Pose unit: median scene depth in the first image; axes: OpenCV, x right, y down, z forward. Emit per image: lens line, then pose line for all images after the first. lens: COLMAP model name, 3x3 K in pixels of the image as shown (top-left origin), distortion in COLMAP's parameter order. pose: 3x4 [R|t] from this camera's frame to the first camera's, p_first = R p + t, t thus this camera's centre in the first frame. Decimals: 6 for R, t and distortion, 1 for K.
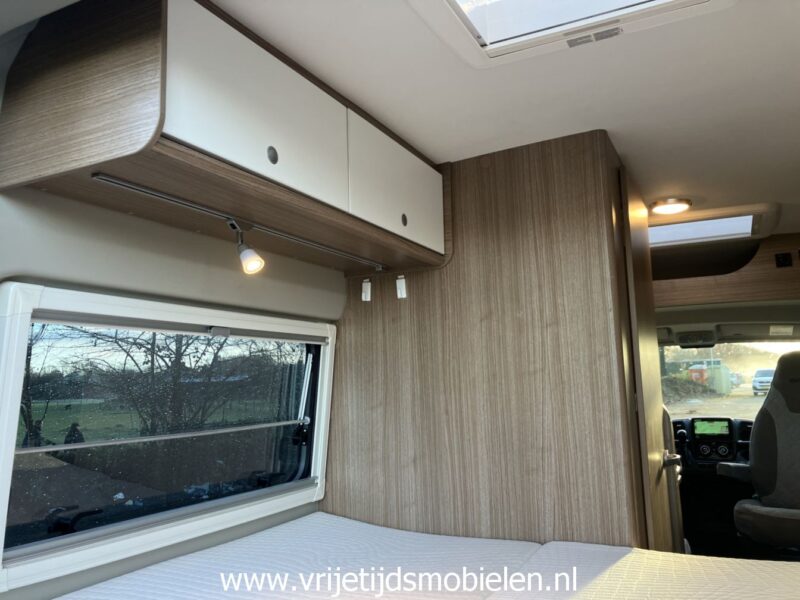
lens RADIAL K [[646.9, 0, 386.5], [0, 646.9, 289.6], [0, 0, 1]] dist [0.003683, -0.011222]
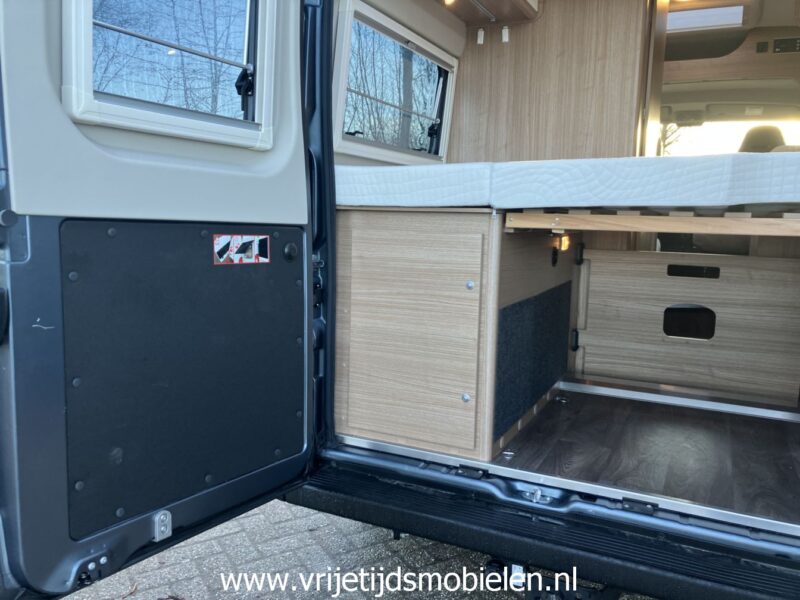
lens RADIAL K [[646.9, 0, 405.2], [0, 646.9, 298.9], [0, 0, 1]] dist [0.003683, -0.011222]
pose [[0.998219, 0.042959, 0.041403, -0.271585], [-0.053005, 0.957097, 0.284880, 0.186228], [-0.027388, -0.286567, 0.957669, -0.703127]]
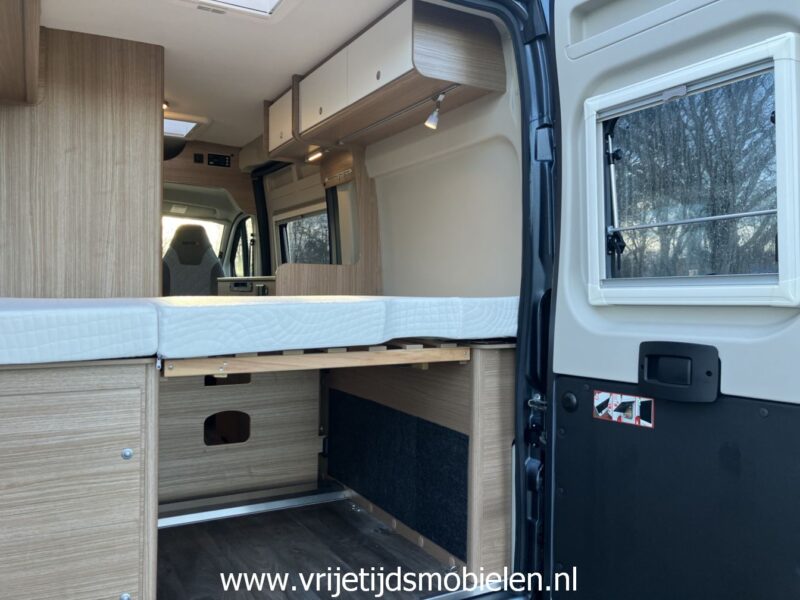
lens RADIAL K [[646.9, 0, 403.3], [0, 646.9, 294.6], [0, 0, 1]] dist [0.003683, -0.011222]
pose [[0.542285, 0.024789, 0.839829, -0.631023], [-0.156010, 0.985153, 0.071659, 0.138511], [-0.825583, -0.169881, 0.538101, -0.418145]]
